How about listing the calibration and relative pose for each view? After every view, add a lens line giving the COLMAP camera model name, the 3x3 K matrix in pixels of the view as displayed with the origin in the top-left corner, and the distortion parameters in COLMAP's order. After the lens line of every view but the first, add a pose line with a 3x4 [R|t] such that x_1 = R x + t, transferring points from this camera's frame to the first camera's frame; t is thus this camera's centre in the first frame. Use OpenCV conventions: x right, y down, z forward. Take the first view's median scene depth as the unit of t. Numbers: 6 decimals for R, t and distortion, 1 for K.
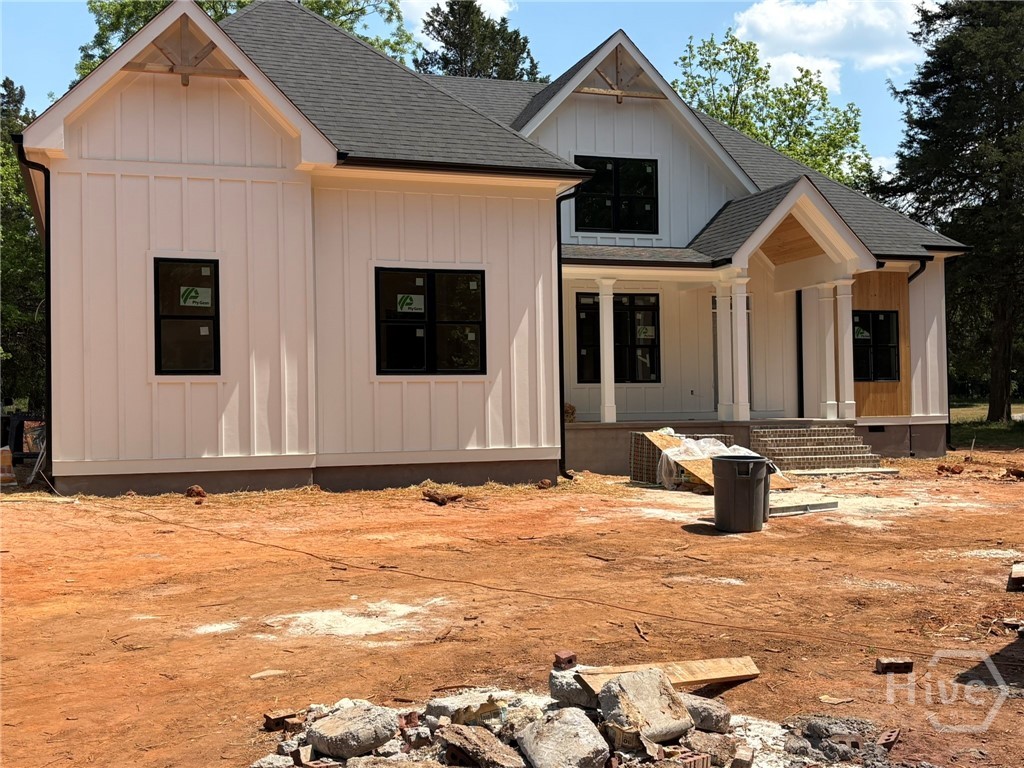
lens RADIAL K [[1210.3, 0, 516.1], [0, 1210.3, 387.6], [0, 0, 1]] dist [0.021884, 0.000000]
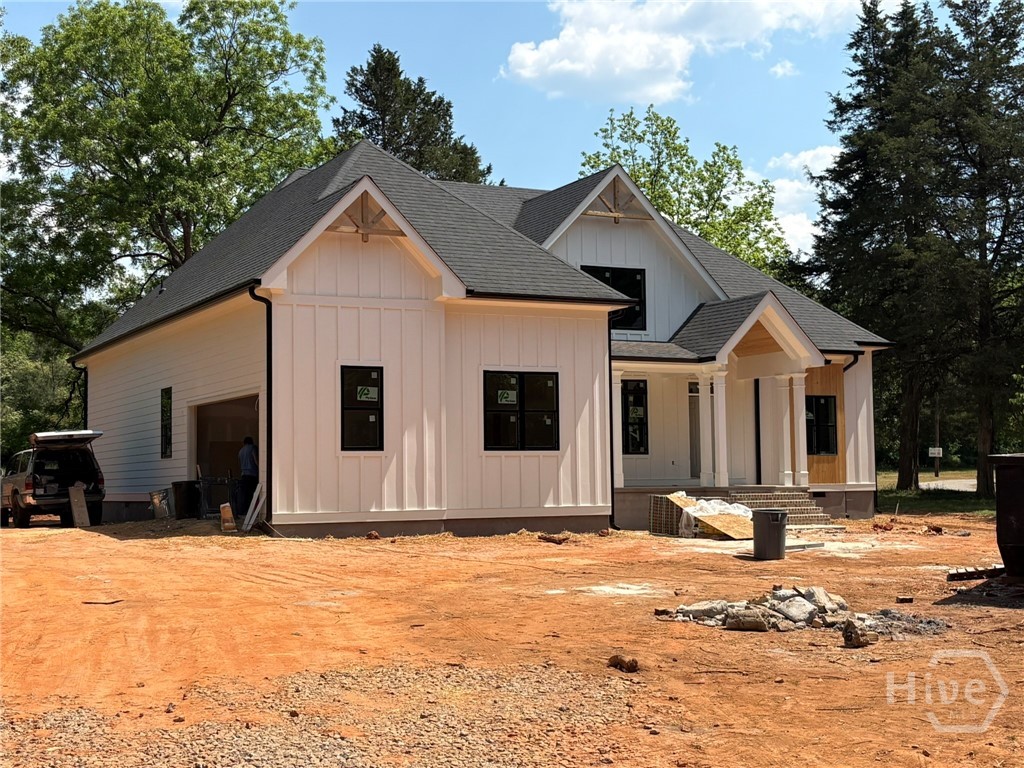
lens RADIAL K [[1483.6, 0, 506.4], [0, 1483.6, 382.5], [0, 0, 1]] dist [0.111310, 0.000000]
pose [[0.991560, 0.013615, 0.128933, -0.219426], [-0.007994, 0.998999, -0.044013, -0.009914], [-0.129403, 0.042611, 0.990676, -0.463366]]
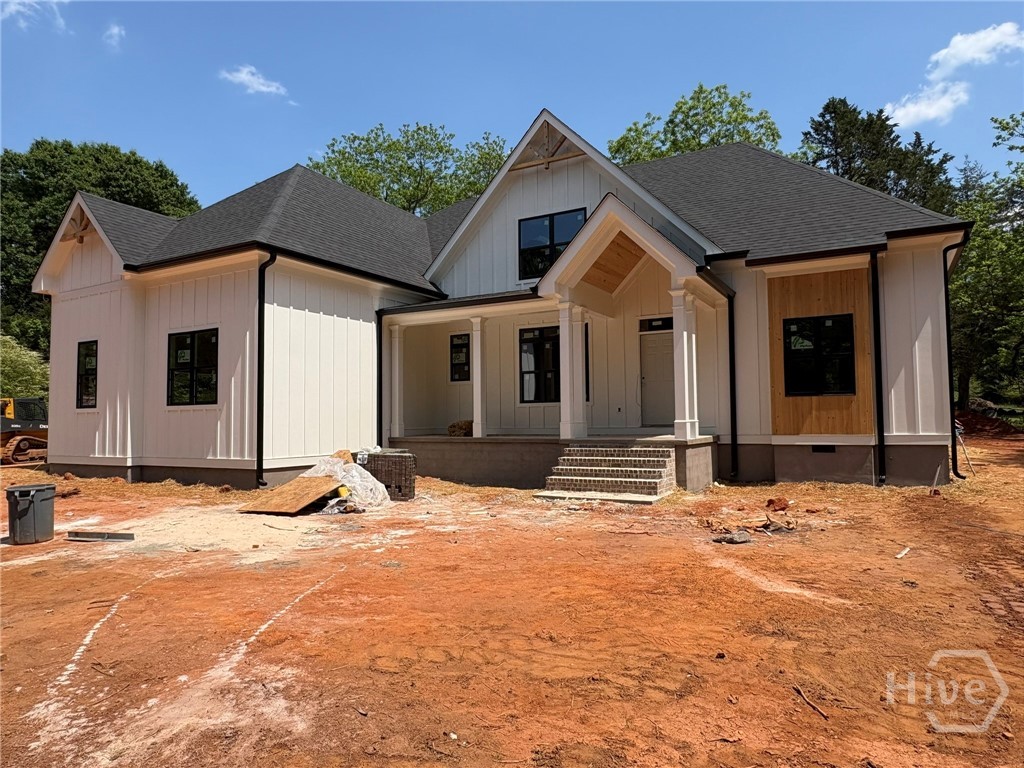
lens RADIAL K [[664.5, 0, 516.3], [0, 664.5, 386.4], [0, 0, 1]] dist [-0.006968, 0.004218]
pose [[0.661264, -0.030858, -0.749519, 0.566442], [0.018648, 0.999521, -0.024699, -0.004342], [0.749922, 0.002356, 0.661522, 0.560773]]
